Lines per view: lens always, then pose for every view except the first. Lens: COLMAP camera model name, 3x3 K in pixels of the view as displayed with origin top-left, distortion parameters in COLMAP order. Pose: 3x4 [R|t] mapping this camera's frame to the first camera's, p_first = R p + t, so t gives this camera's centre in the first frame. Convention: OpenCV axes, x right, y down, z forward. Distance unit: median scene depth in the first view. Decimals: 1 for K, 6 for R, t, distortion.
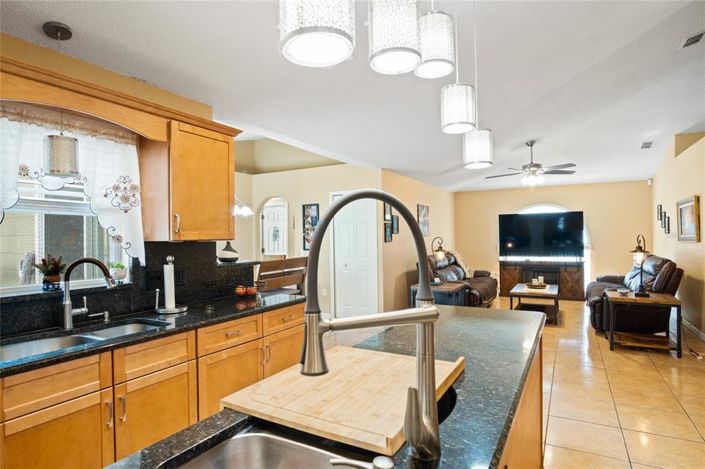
lens RADIAL K [[385.6, 0, 349.6], [0, 385.6, 233.6], [0, 0, 1]] dist [-0.022730, 0.000977]
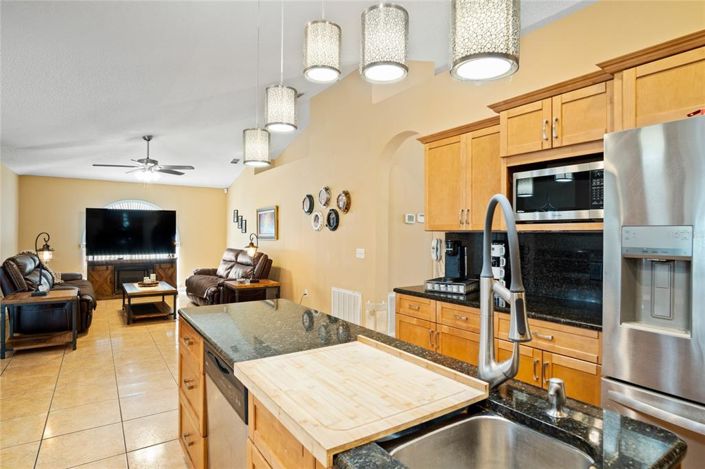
lens RADIAL K [[385.6, 0, 349.6], [0, 385.6, 233.6], [0, 0, 1]] dist [-0.022730, 0.000977]
pose [[0.447549, 0.016498, 0.894107, -0.155493], [-0.020869, 0.999750, -0.008001, 0.004489], [-0.894016, -0.015079, 0.447781, 0.101768]]
